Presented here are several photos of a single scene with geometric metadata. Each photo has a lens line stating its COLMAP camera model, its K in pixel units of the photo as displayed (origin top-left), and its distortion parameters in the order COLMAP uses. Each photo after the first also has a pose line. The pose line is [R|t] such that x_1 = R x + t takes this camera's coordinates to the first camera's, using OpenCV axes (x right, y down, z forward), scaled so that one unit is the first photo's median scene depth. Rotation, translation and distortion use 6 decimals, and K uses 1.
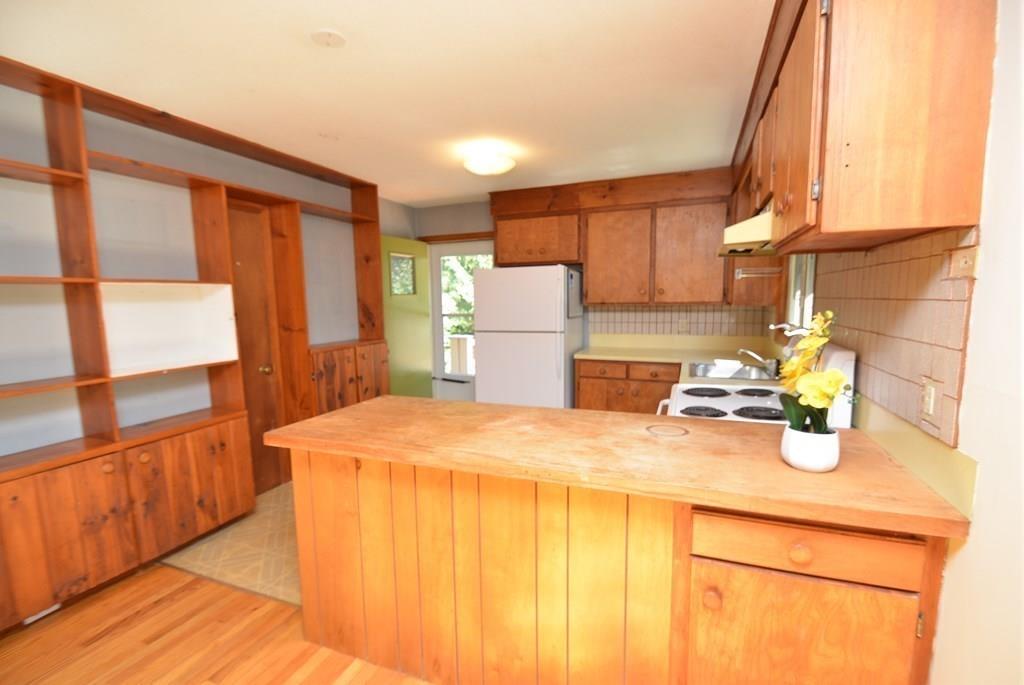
lens RADIAL K [[462.0, 0, 508.4], [0, 462.0, 359.1], [0, 0, 1]] dist [0.002955, -0.013001]
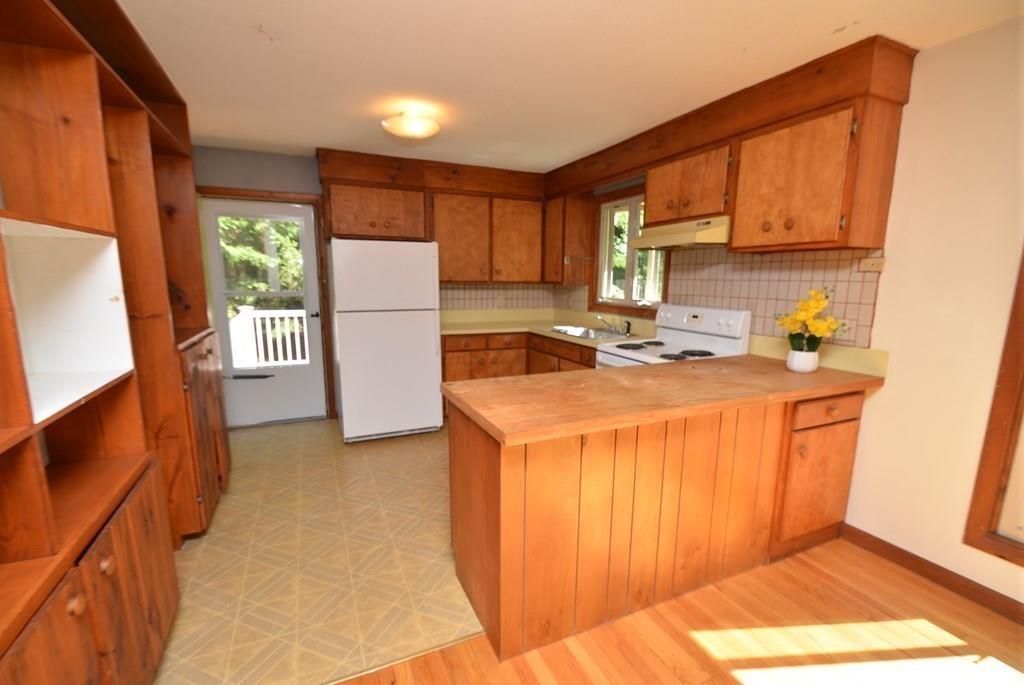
lens RADIAL K [[448.5, 0, 510.7], [0, 448.5, 359.5], [0, 0, 1]] dist [0.012196, -0.012773]
pose [[0.697797, -0.109590, 0.707862, -0.482194], [0.074949, 0.993973, 0.080002, -0.015516], [-0.712363, -0.002771, 0.701805, 0.189738]]
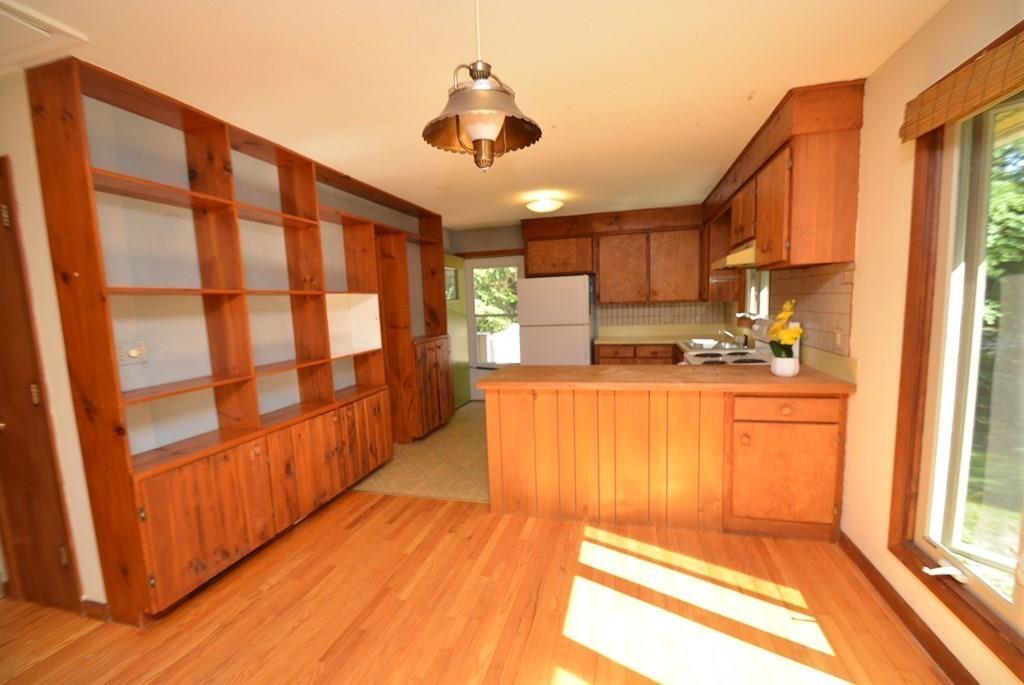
lens RADIAL K [[448.5, 0, 510.7], [0, 448.5, 359.5], [0, 0, 1]] dist [0.012196, -0.012773]
pose [[0.992560, -0.037712, 0.115768, -0.263746], [0.038312, 0.999261, -0.002967, 0.039956], [-0.115570, 0.007380, 0.993272, -0.283780]]
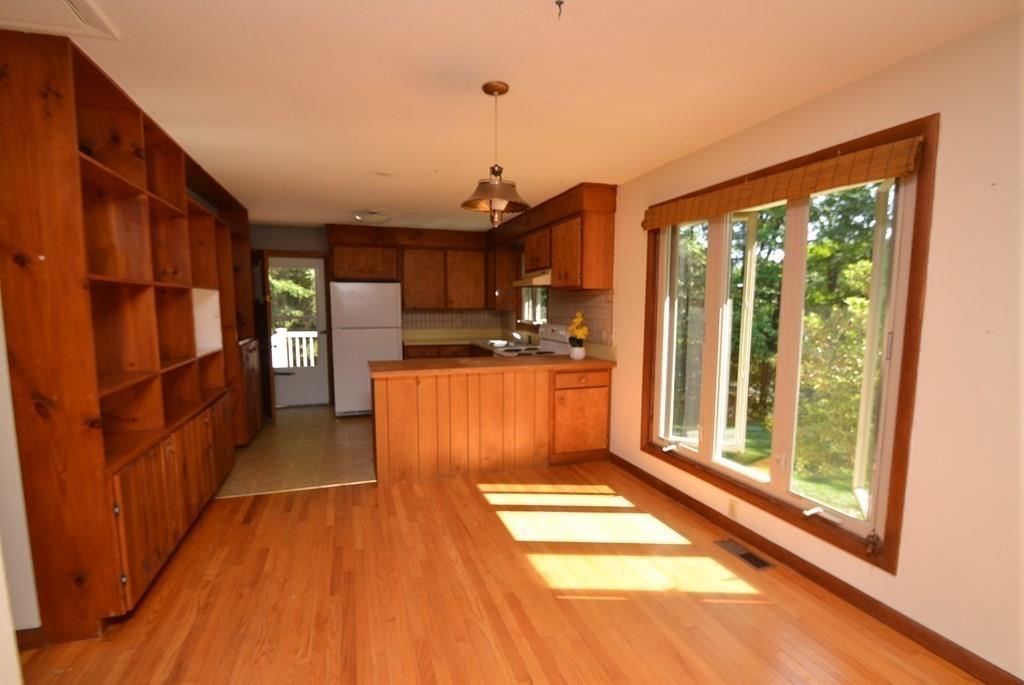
lens RADIAL K [[474.7, 0, 509.3], [0, 474.7, 357.5], [0, 0, 1]] dist [-0.002721, -0.000151]
pose [[0.763339, -0.055870, 0.643578, -0.611275], [0.070124, 0.997532, 0.003425, 0.059124], [-0.642181, 0.042516, 0.765373, -0.406083]]
